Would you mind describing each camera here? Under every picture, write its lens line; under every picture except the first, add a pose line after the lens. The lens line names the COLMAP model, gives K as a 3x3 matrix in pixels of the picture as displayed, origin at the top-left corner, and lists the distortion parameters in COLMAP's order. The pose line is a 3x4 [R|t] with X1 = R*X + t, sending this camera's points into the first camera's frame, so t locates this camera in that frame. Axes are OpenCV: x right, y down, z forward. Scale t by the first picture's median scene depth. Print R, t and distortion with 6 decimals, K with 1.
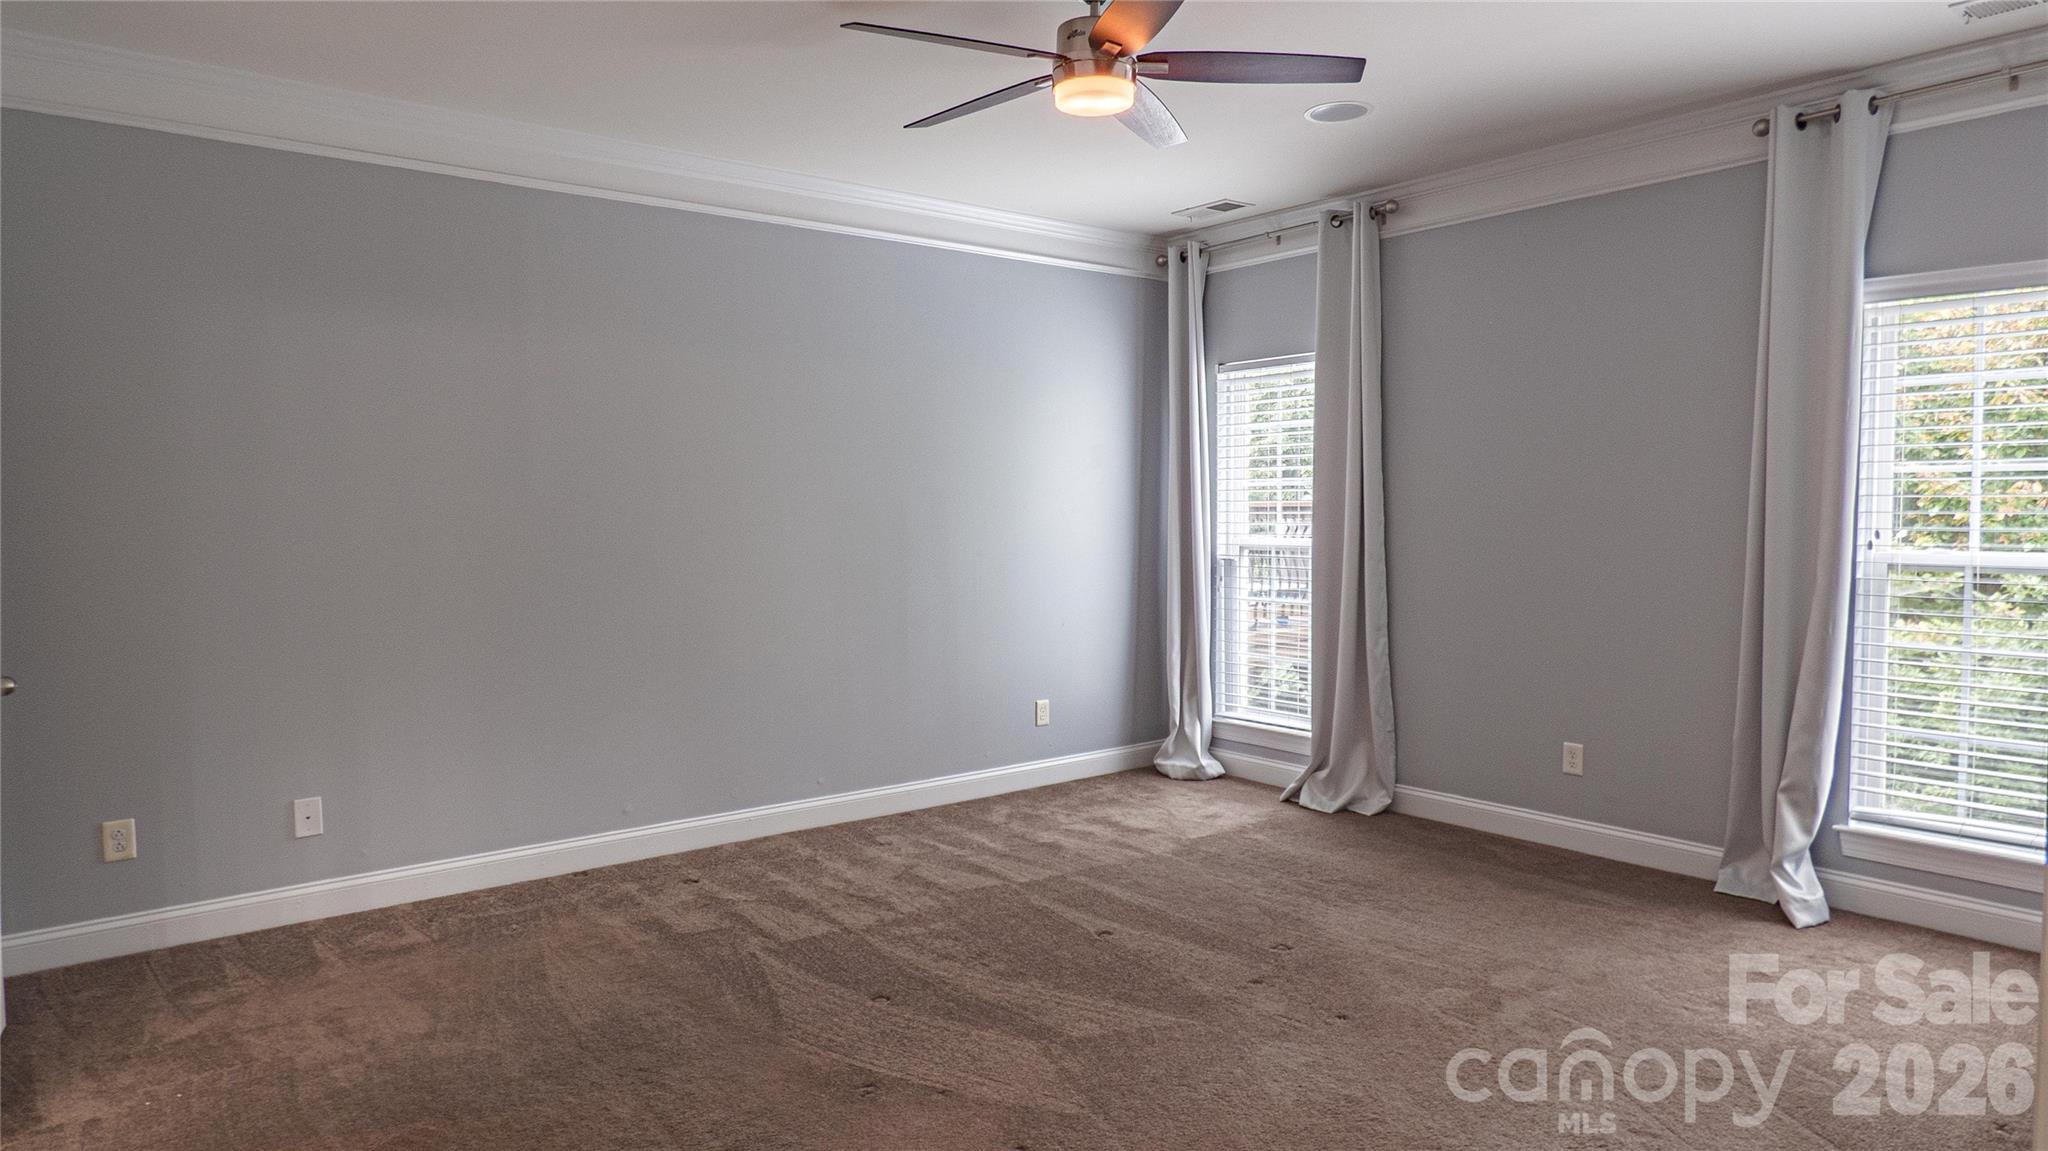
lens RADIAL K [[1230.2, 0, 1024.0], [0, 1230.2, 575.5], [0, 0, 1]] dist [-0.036871, 0.000355]
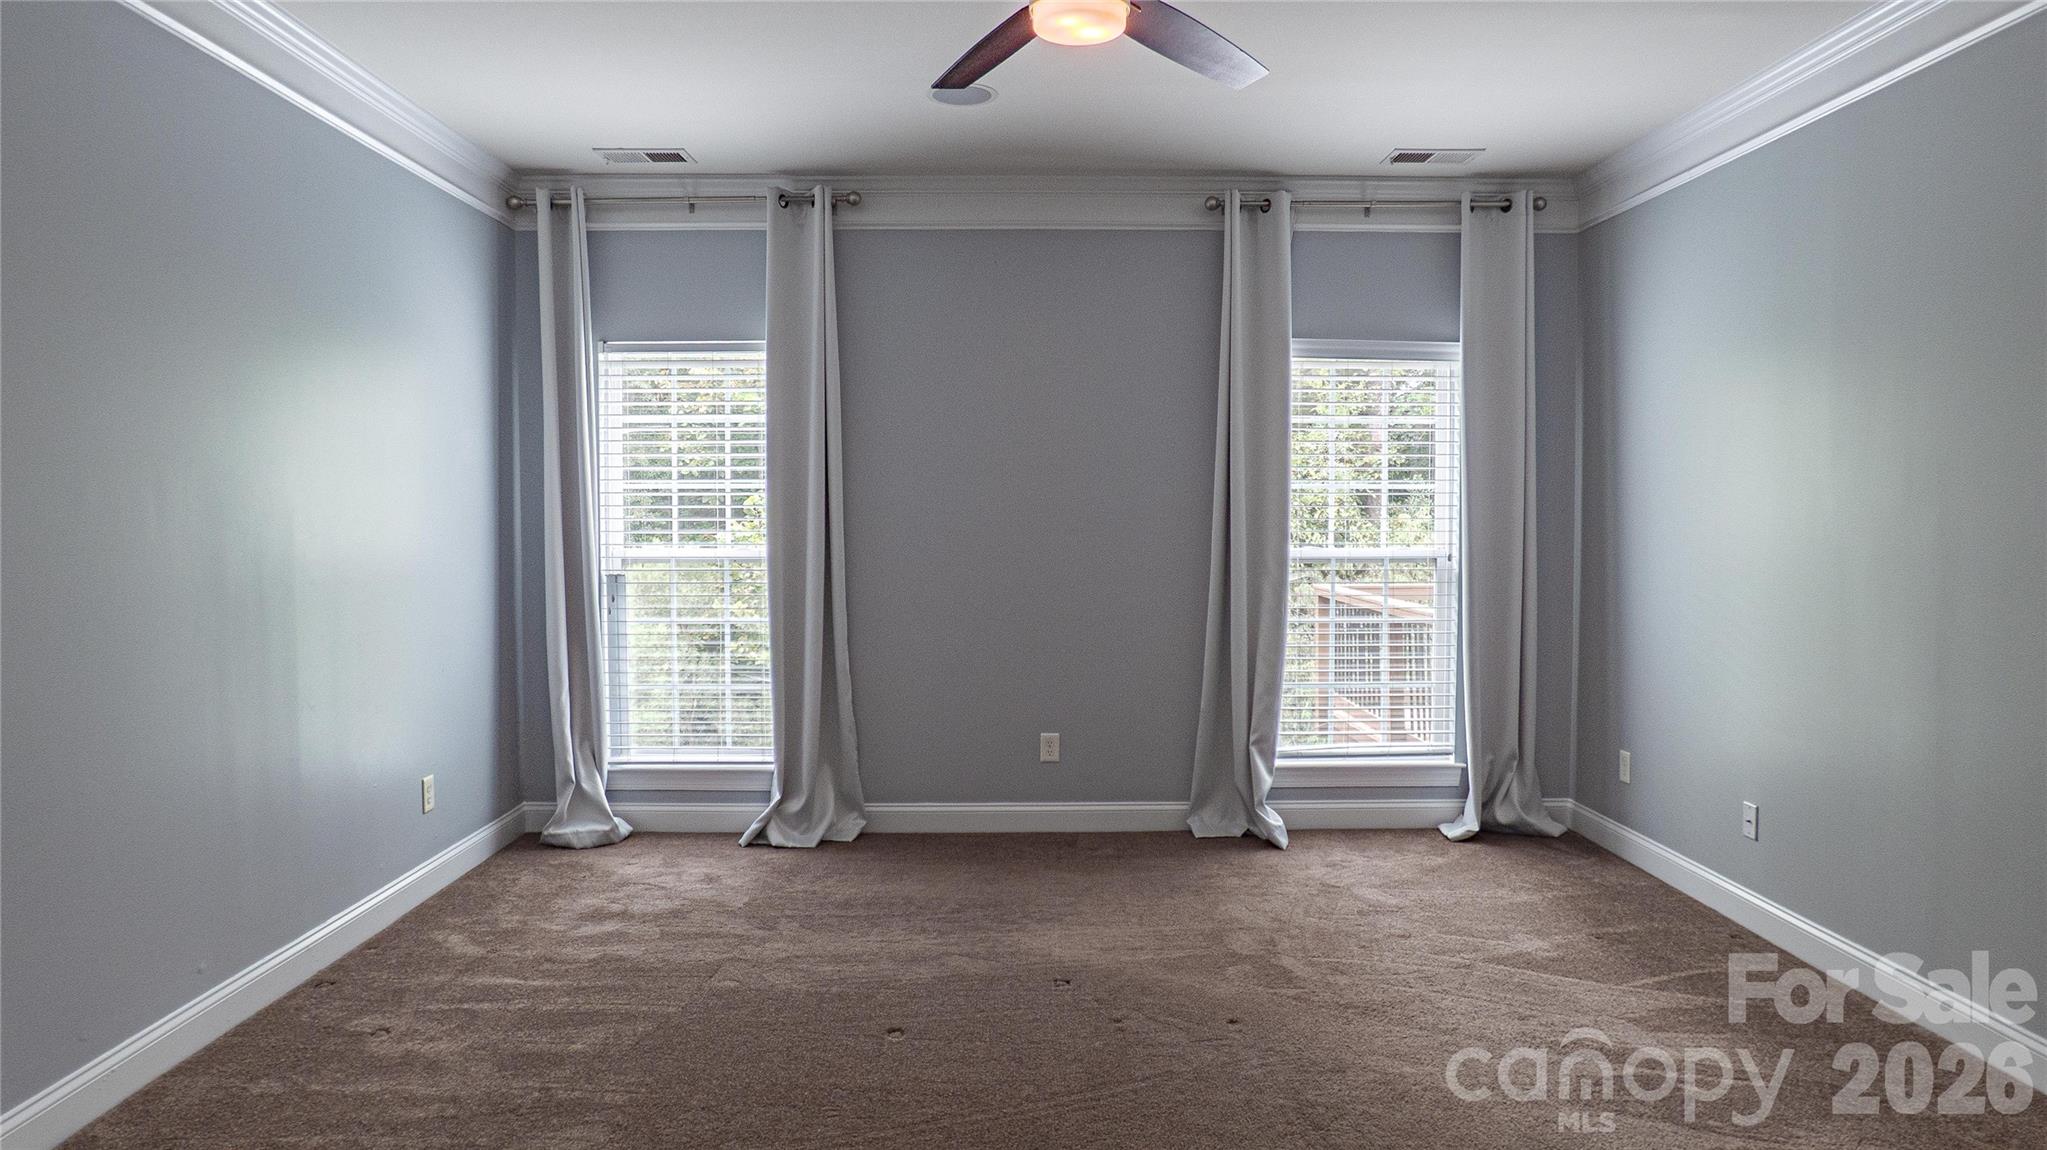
lens RADIAL K [[1229.6, 0, 1023.5], [0, 1229.6, 575.0], [0, 0, 1]] dist [-0.119878, 0.156358]
pose [[0.600521, -0.031281, 0.798997, -0.375482], [0.039584, 0.999172, 0.009367, -0.011495], [-0.798629, 0.026003, 0.601262, 0.321595]]
